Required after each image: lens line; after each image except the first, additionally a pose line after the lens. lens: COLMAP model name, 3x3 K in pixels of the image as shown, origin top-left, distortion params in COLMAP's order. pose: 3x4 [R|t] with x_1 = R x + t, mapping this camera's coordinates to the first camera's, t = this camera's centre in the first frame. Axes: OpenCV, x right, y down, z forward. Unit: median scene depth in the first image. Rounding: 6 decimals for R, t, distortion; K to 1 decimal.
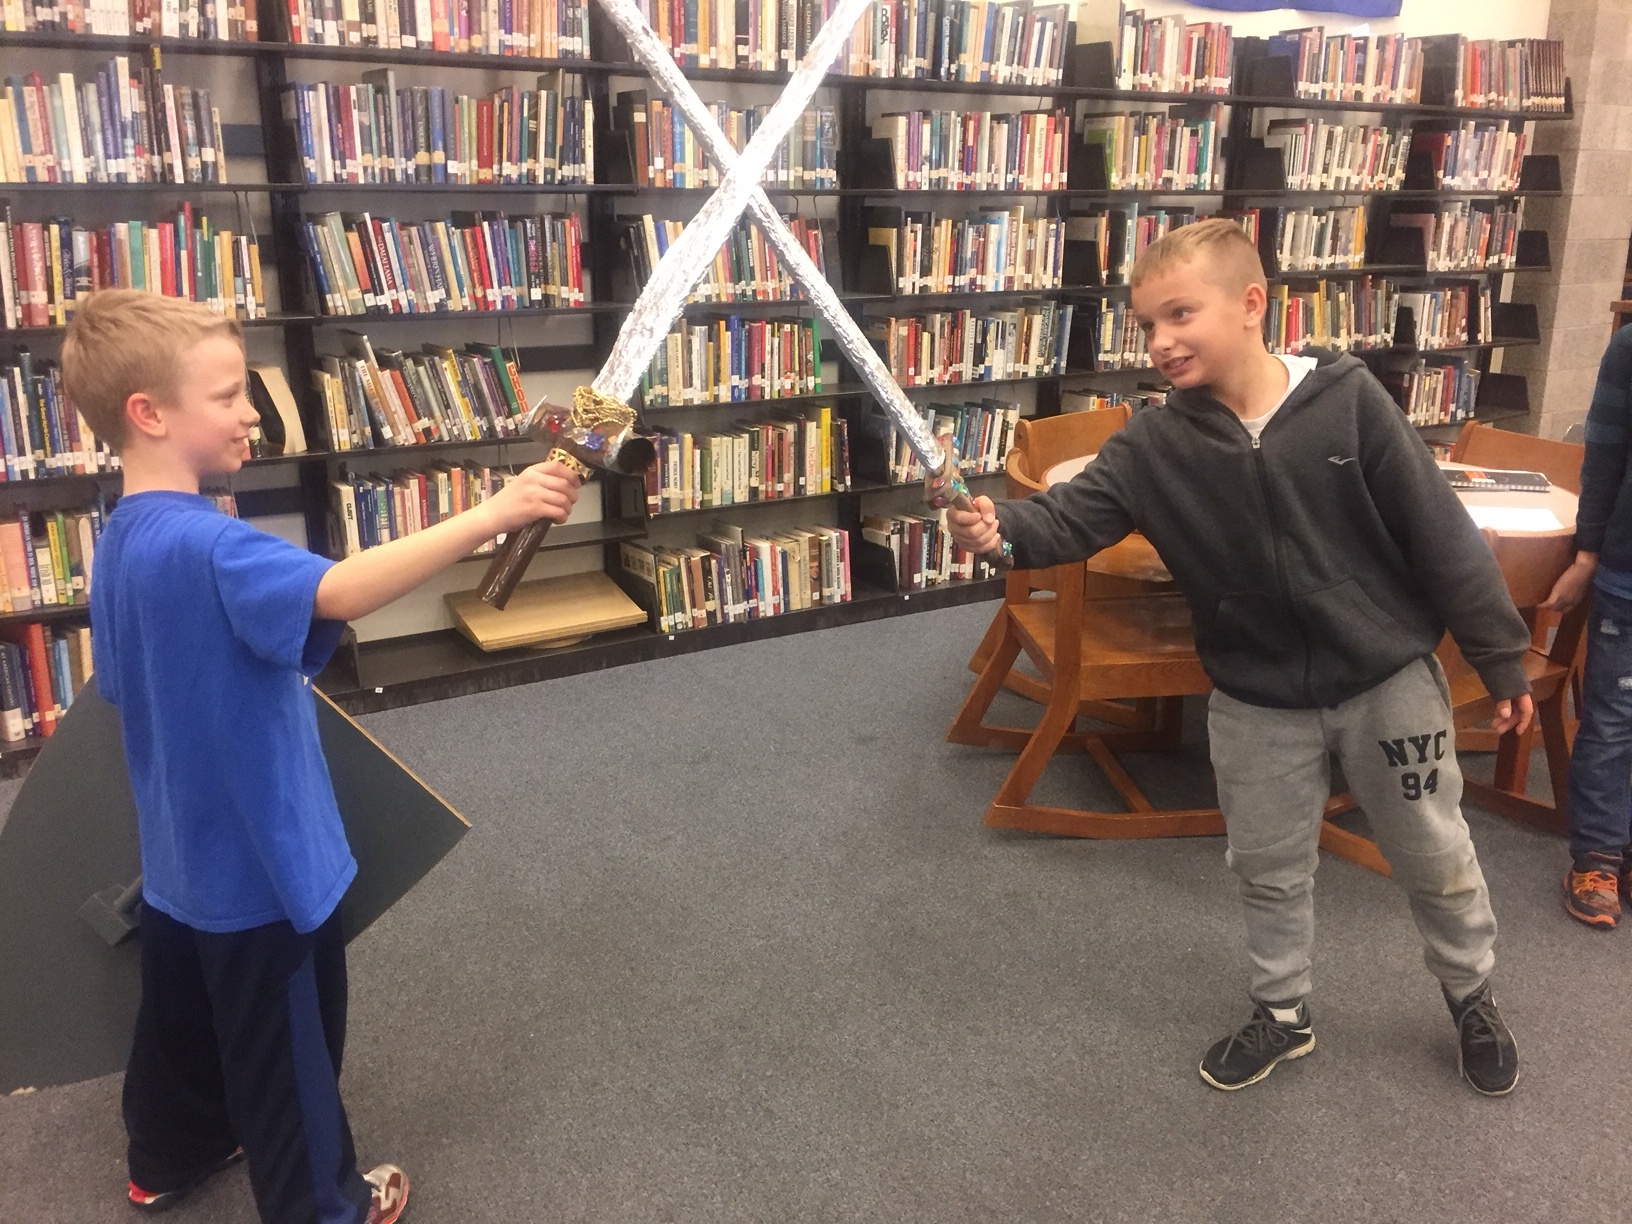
lens RADIAL K [[1422.1, 0, 820.8], [0, 1422.1, 609.4], [0, 0, 1]] dist [0.103236, -0.146668]
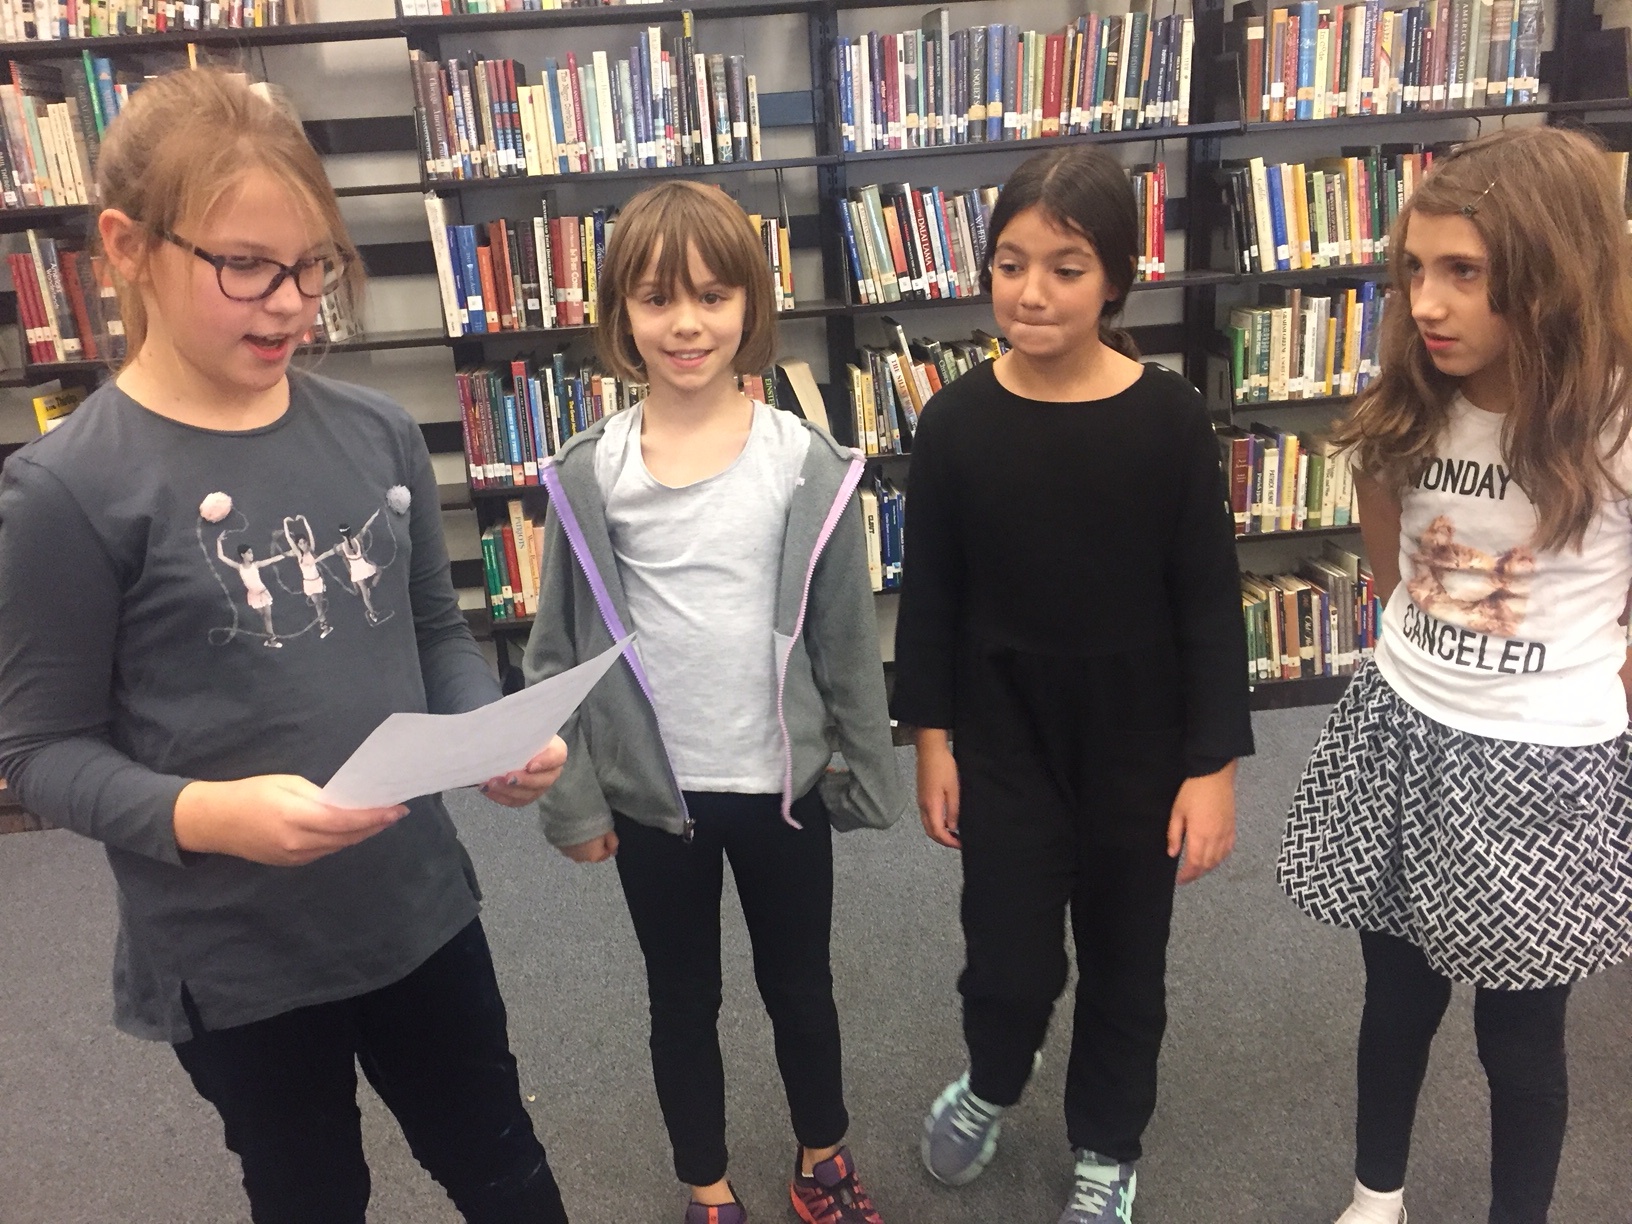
lens RADIAL K [[1415.3, 0, 811.4], [0, 1415.3, 611.3], [0, 0, 1]] dist [0.105531, -0.152340]
pose [[0.888507, 0.081241, -0.451613, 0.035379], [-0.063252, 0.996491, 0.054818, -0.052761], [0.454482, -0.020141, 0.890528, 0.173974]]
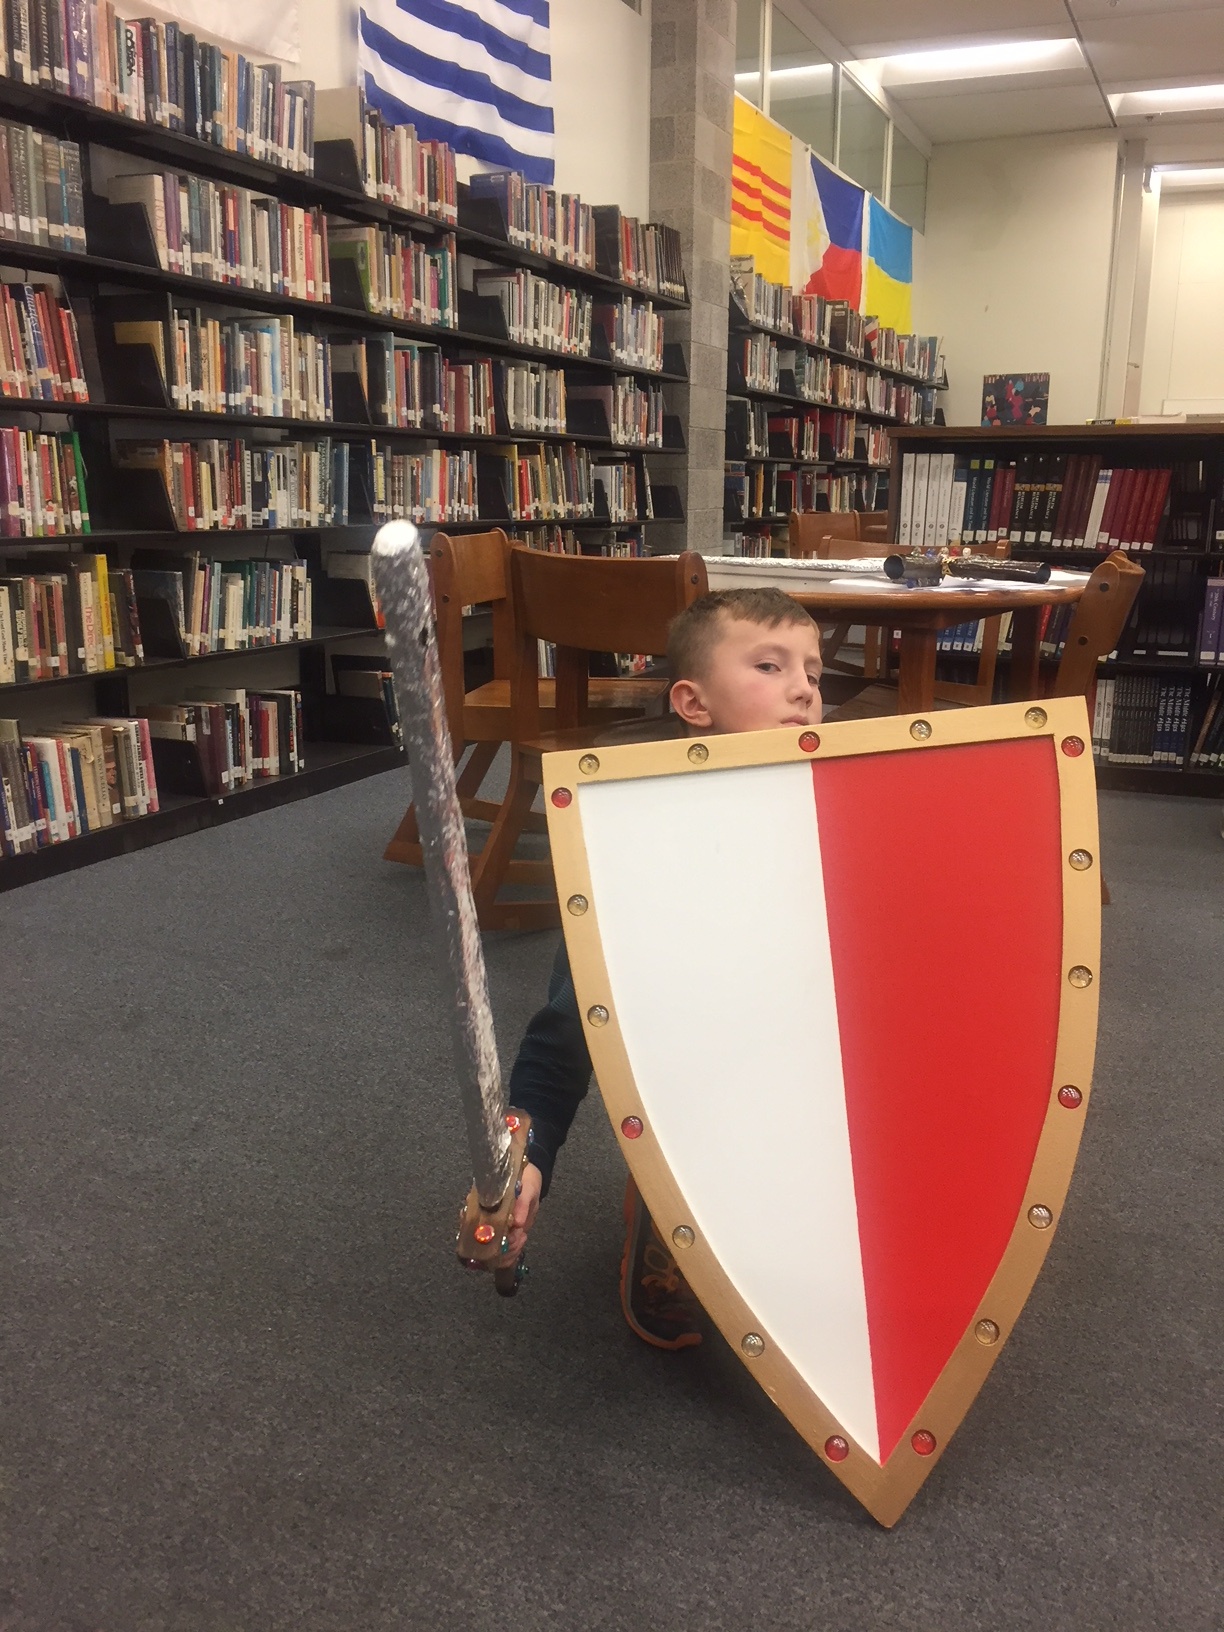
lens RADIAL K [[1410.7, 0, 612.9], [0, 1410.7, 808.6], [0, 0, 1]] dist [0.099780, -0.146599]
pose [[0.830713, -0.119562, 0.543710, -0.206094], [0.147410, 0.989045, -0.007732, 0.036968], [-0.536829, 0.086571, 0.839238, 0.257750]]
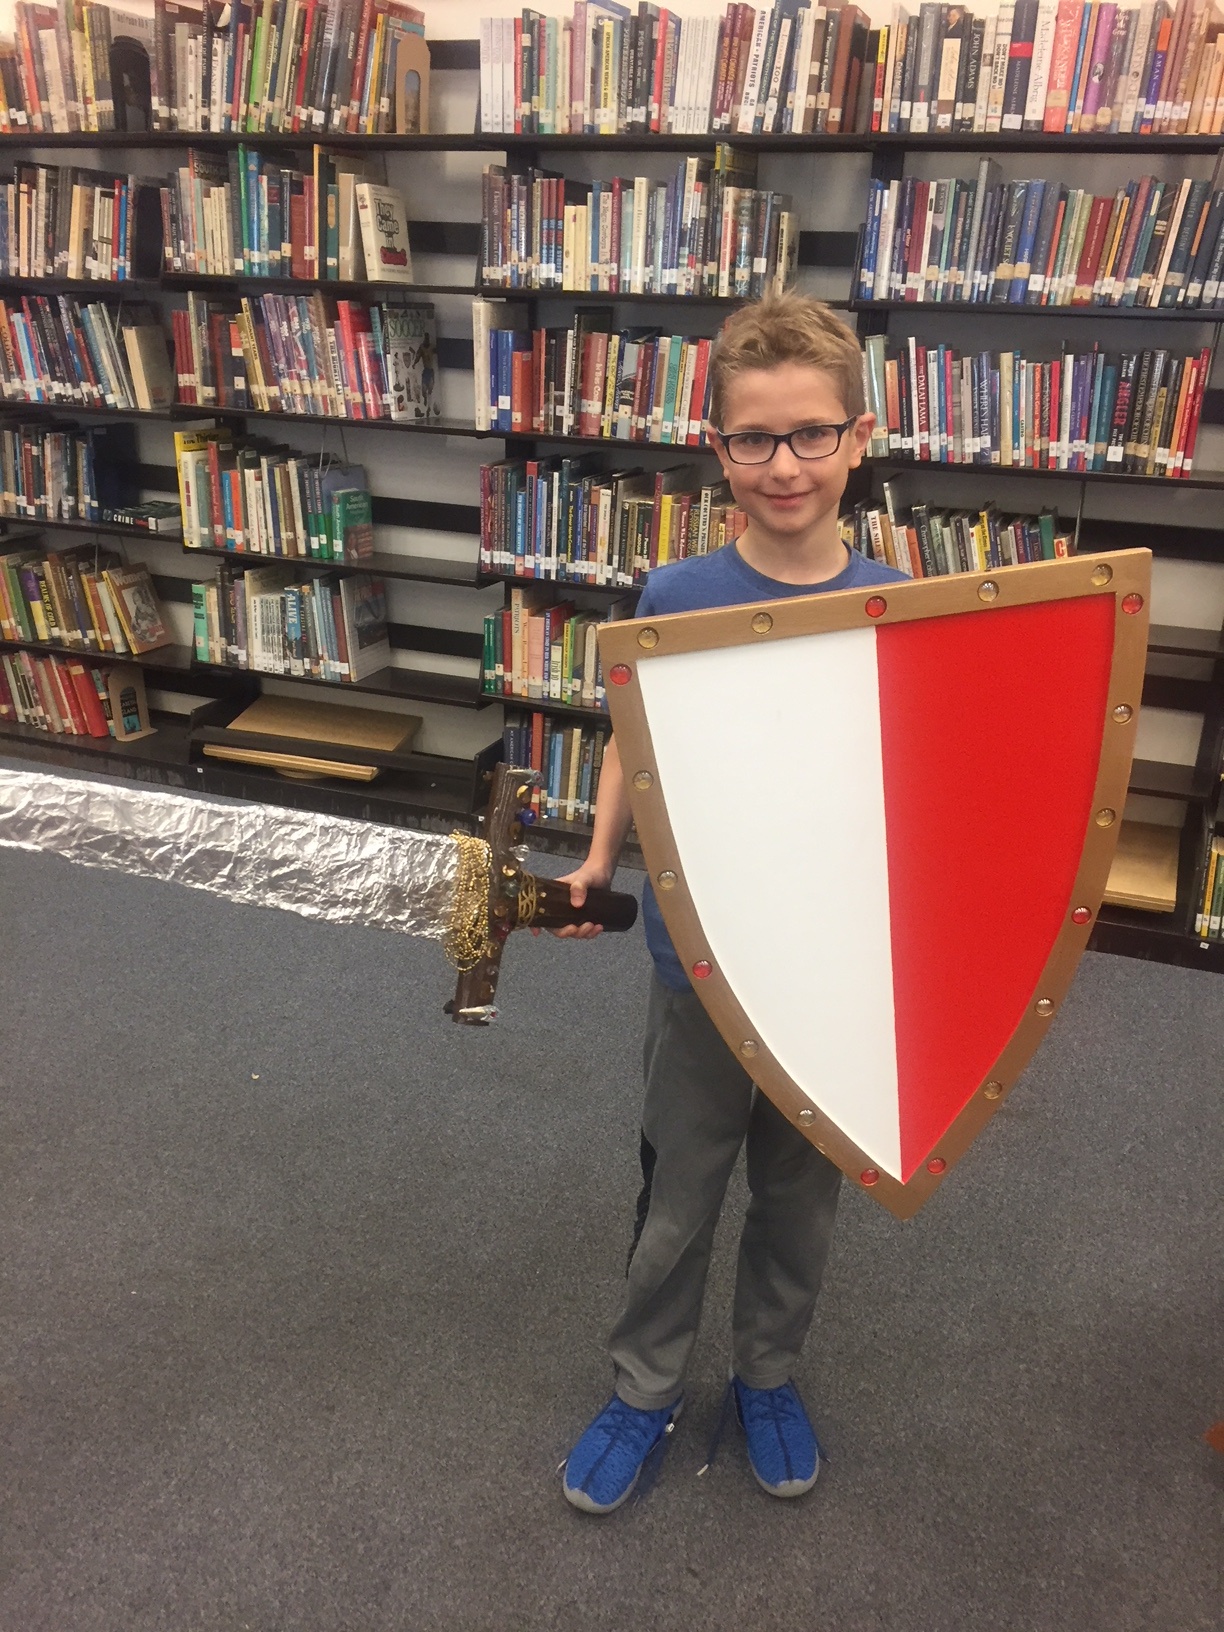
lens RADIAL K [[1422.1, 0, 611.7], [0, 1422.1, 825.3], [0, 0, 1]] dist [0.103236, -0.146668]
pose [[0.597766, 0.300622, -0.743170, 0.246568], [-0.259077, 0.949725, 0.175789, -0.089873], [0.758654, 0.087457, 0.645597, 0.293269]]
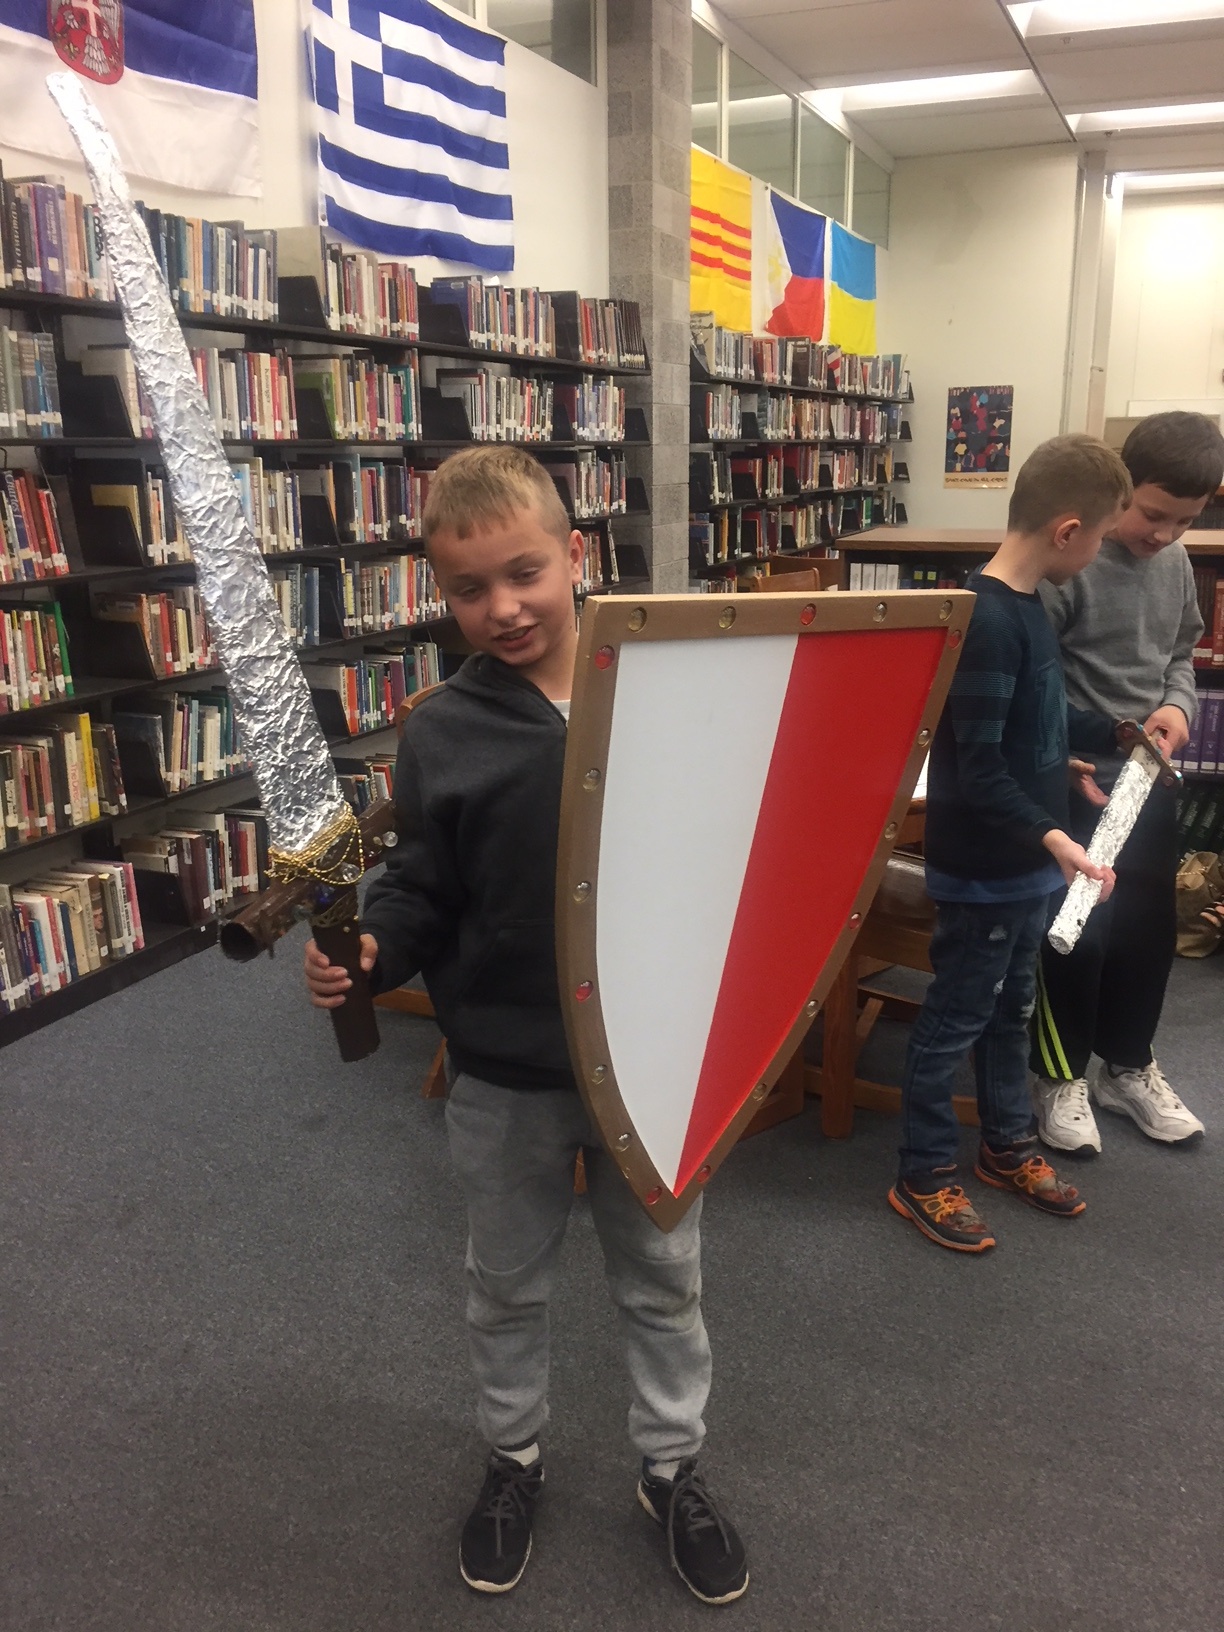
lens RADIAL K [[1415.3, 0, 608.7], [0, 1415.3, 802.5], [0, 0, 1]] dist [0.105531, -0.152340]
pose [[0.823784, -0.147450, 0.547393, -0.207873], [0.166063, 0.985990, 0.015682, -0.060436], [-0.542036, 0.077983, 0.836729, 0.199865]]
